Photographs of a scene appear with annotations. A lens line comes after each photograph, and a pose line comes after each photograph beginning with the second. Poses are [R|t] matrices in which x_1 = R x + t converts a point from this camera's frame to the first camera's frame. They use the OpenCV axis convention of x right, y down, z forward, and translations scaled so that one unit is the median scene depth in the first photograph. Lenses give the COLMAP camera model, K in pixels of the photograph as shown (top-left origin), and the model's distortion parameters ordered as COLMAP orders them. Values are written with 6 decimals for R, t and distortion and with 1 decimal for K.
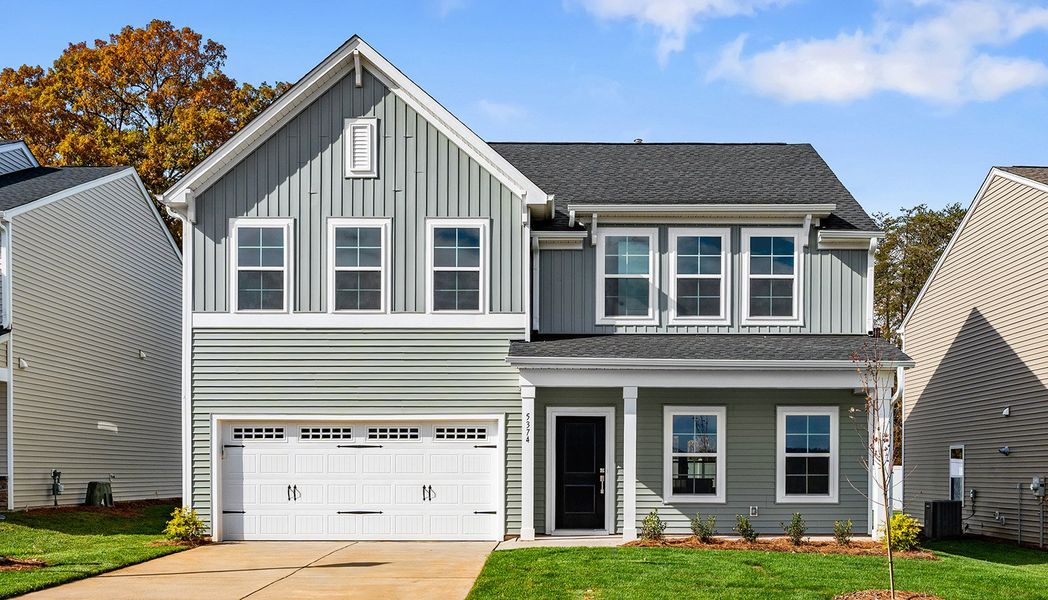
lens RADIAL K [[1043.1, 0, 524.0], [0, 1043.1, 300.0], [0, 0, 1]] dist [-0.000363, -0.016515]
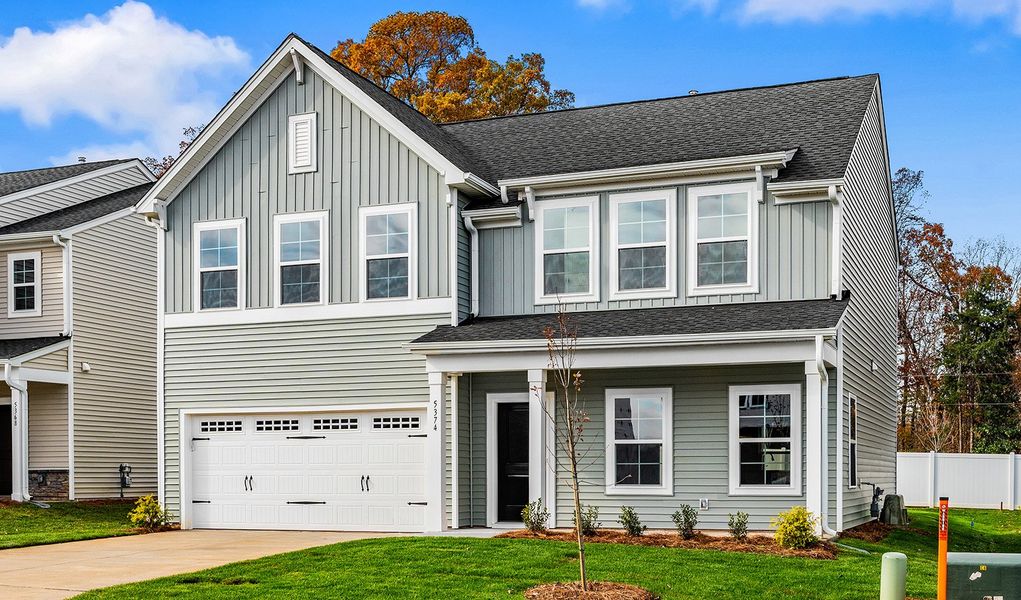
lens RADIAL K [[1145.1, 0, 510.5], [0, 1145.1, 258.6], [0, 0, 1]] dist [0.014804, 0.014854]
pose [[0.936053, -0.068044, -0.345217, 0.416010], [0.064613, 0.997680, -0.021450, 0.003253], [0.345875, -0.002227, 0.938278, 0.021900]]
